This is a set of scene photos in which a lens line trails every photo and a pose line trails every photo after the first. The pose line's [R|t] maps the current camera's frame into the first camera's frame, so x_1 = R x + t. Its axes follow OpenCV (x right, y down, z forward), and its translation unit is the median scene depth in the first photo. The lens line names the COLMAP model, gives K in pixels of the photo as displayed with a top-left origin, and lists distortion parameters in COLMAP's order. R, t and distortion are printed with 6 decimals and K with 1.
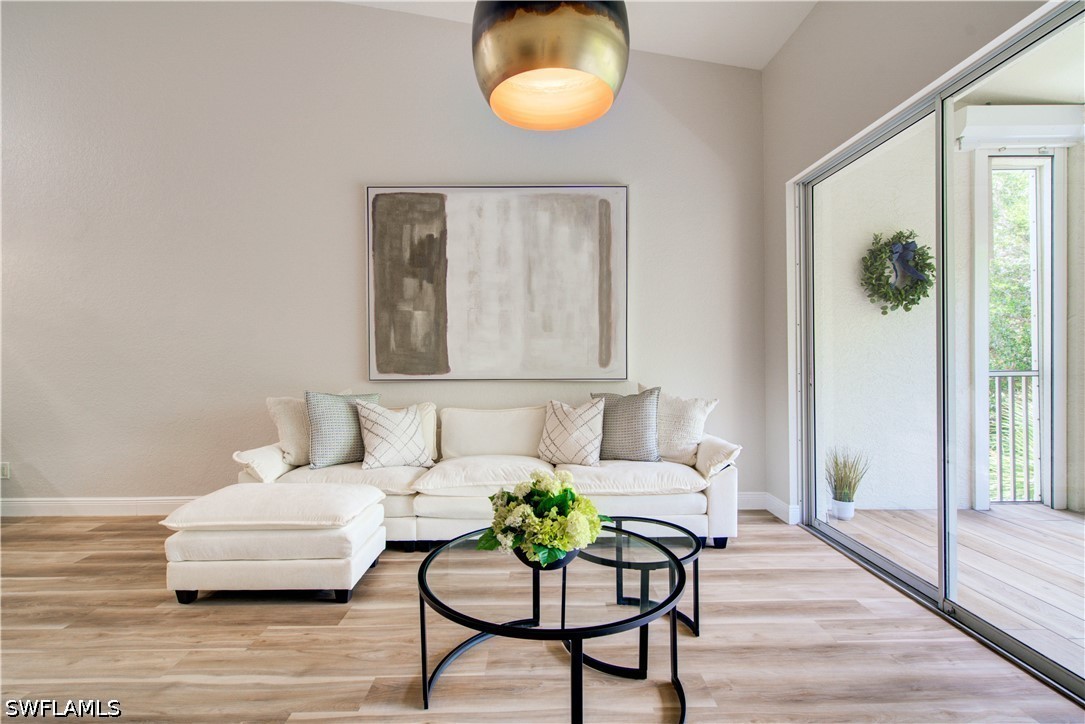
lens RADIAL K [[507.4, 0, 544.9], [0, 507.4, 358.6], [0, 0, 1]] dist [0.000914, -0.001979]
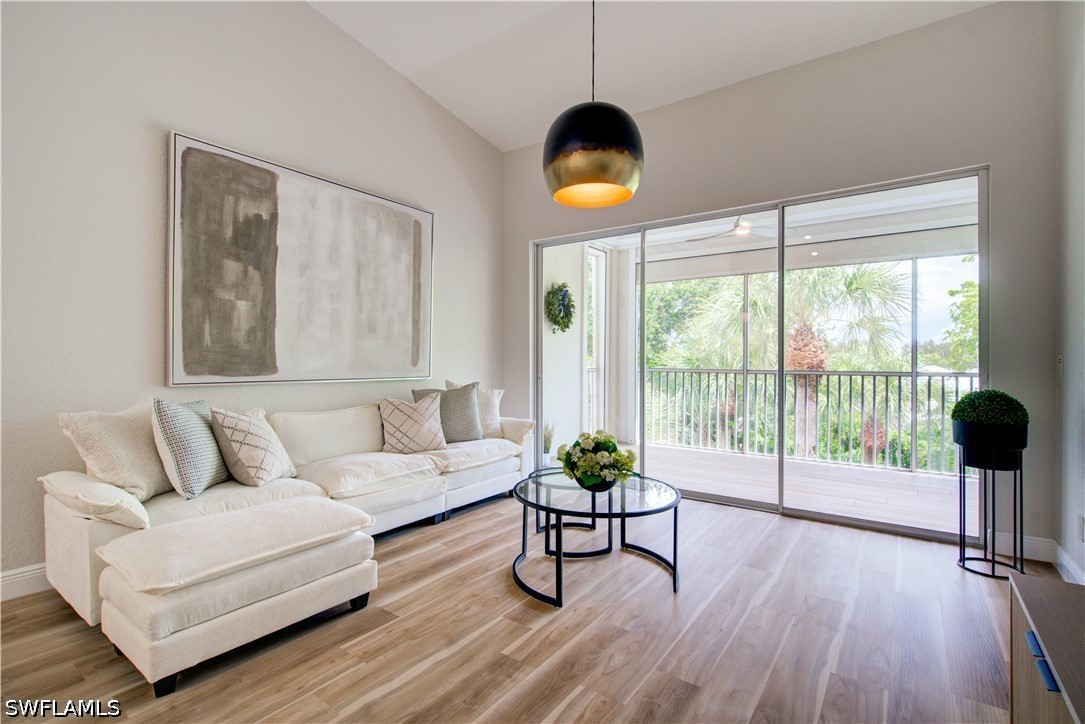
lens RADIAL K [[507.4, 0, 543.3], [0, 507.4, 357.6], [0, 0, 1]] dist [0.000914, -0.001979]
pose [[0.592930, 0.013282, 0.805145, -0.632495], [-0.006864, 0.999911, -0.011439, 0.007141], [-0.805225, 0.001256, 0.592968, 0.093503]]
